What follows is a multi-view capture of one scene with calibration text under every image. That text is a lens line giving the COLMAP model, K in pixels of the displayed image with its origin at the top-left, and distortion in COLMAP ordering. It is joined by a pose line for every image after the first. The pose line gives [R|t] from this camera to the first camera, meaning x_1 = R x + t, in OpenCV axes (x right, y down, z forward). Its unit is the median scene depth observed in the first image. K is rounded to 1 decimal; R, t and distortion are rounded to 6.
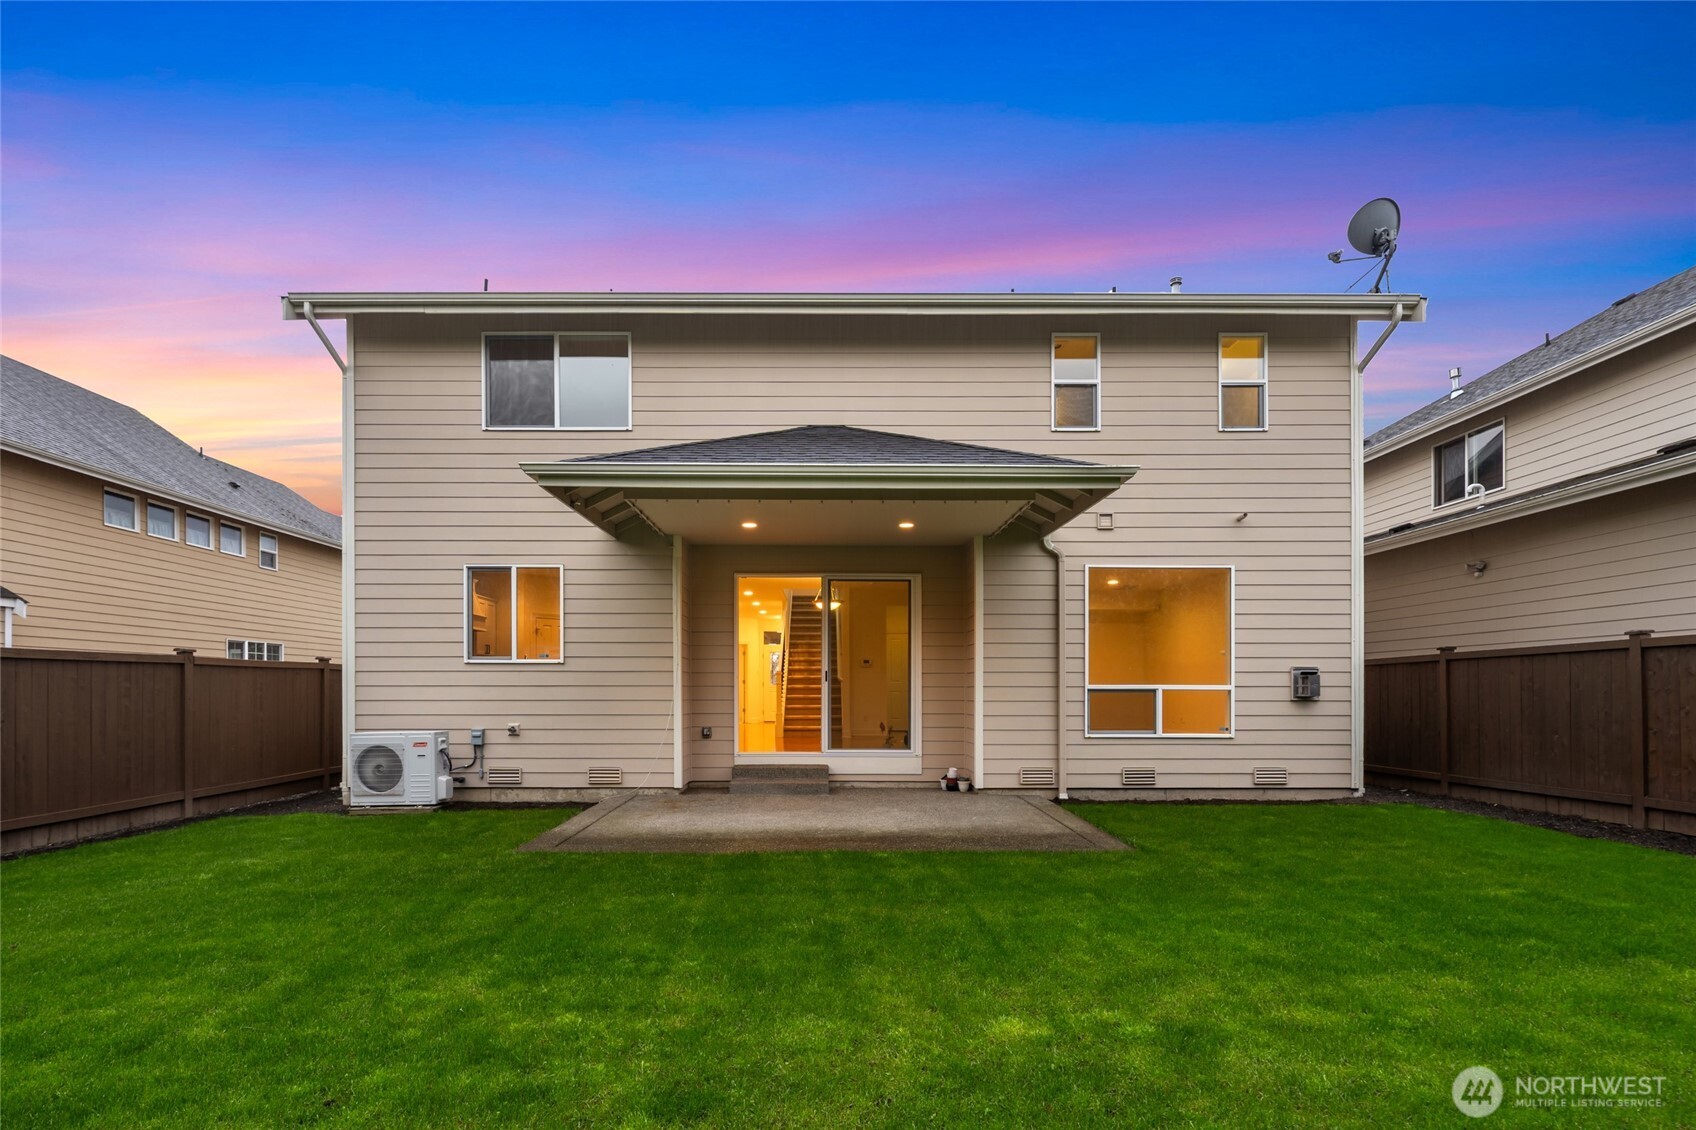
lens RADIAL K [[786.7, 0, 841.1], [0, 786.7, 665.5], [0, 0, 1]] dist [0.000284, 0.000782]
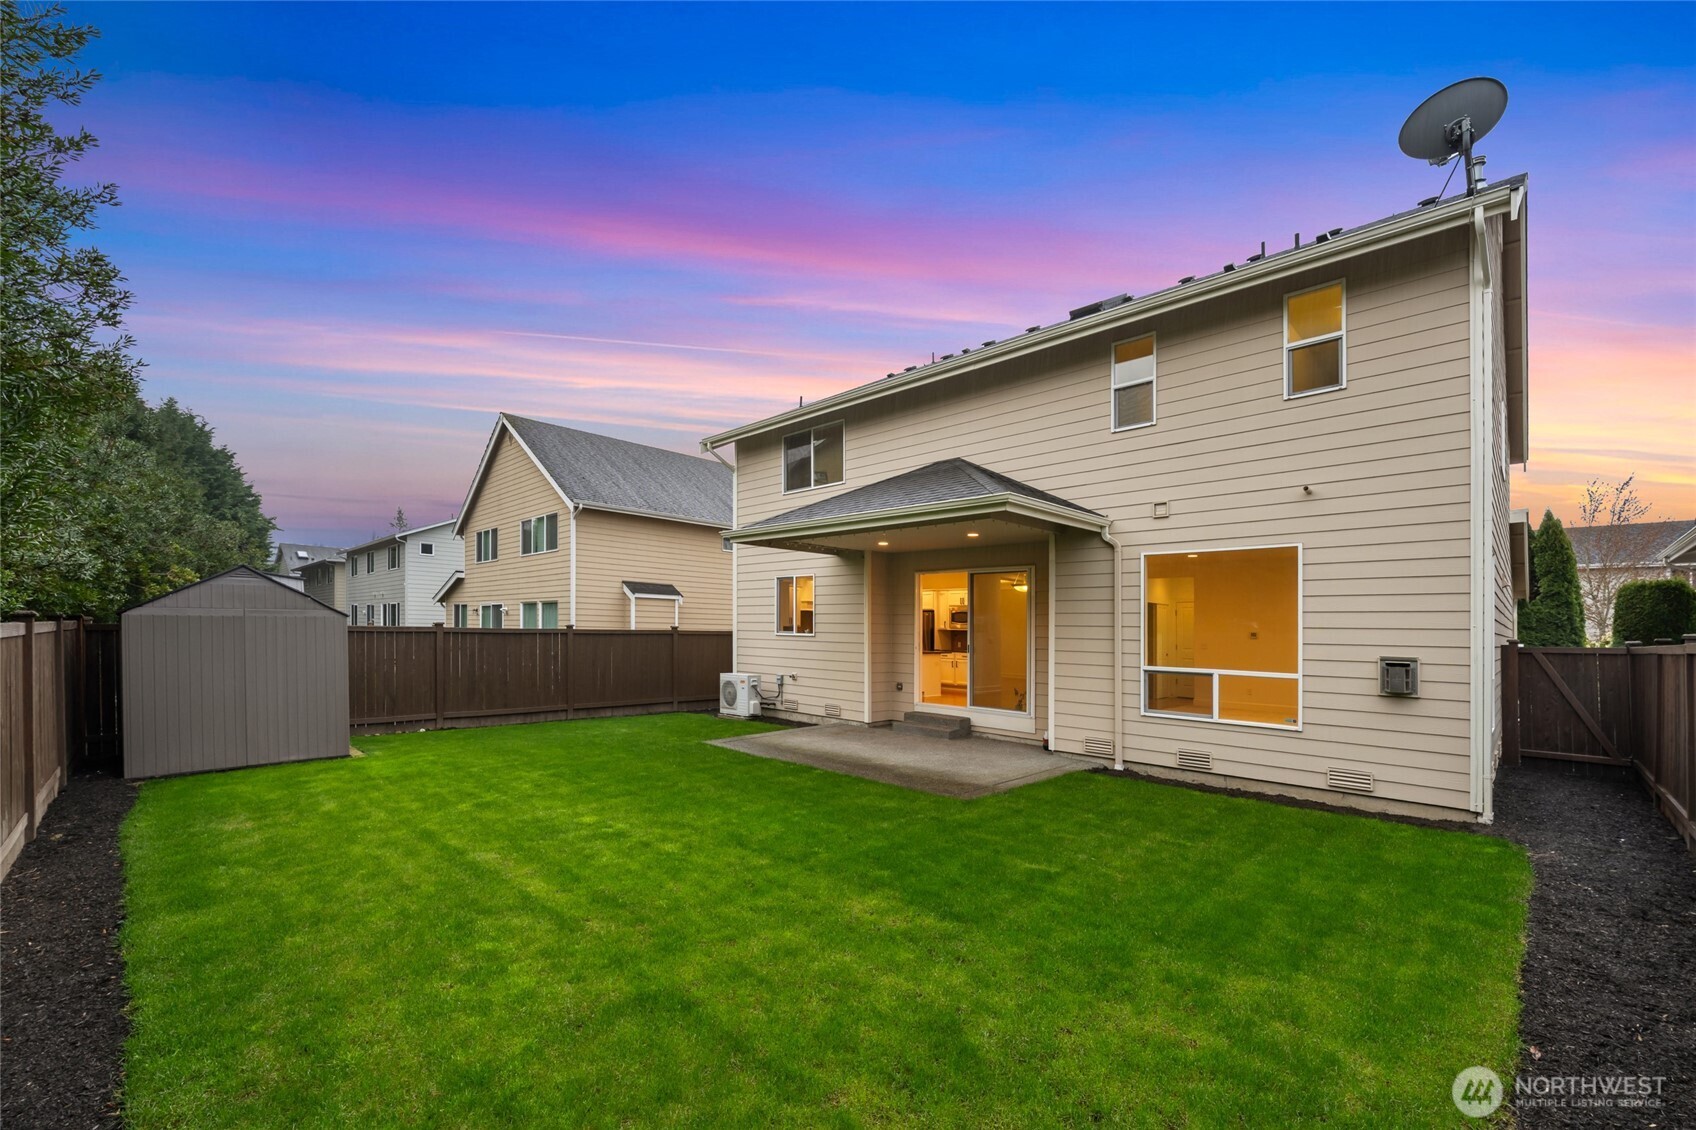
lens RADIAL K [[693.6, 0, 857.7], [0, 693.6, 630.7], [0, 0, 1]] dist [-0.003990, -0.000328]
pose [[0.716727, 0.012789, -0.697237, 0.687086], [-0.012490, 0.999907, 0.005502, -0.022840], [0.697242, 0.004765, 0.716820, 0.062092]]
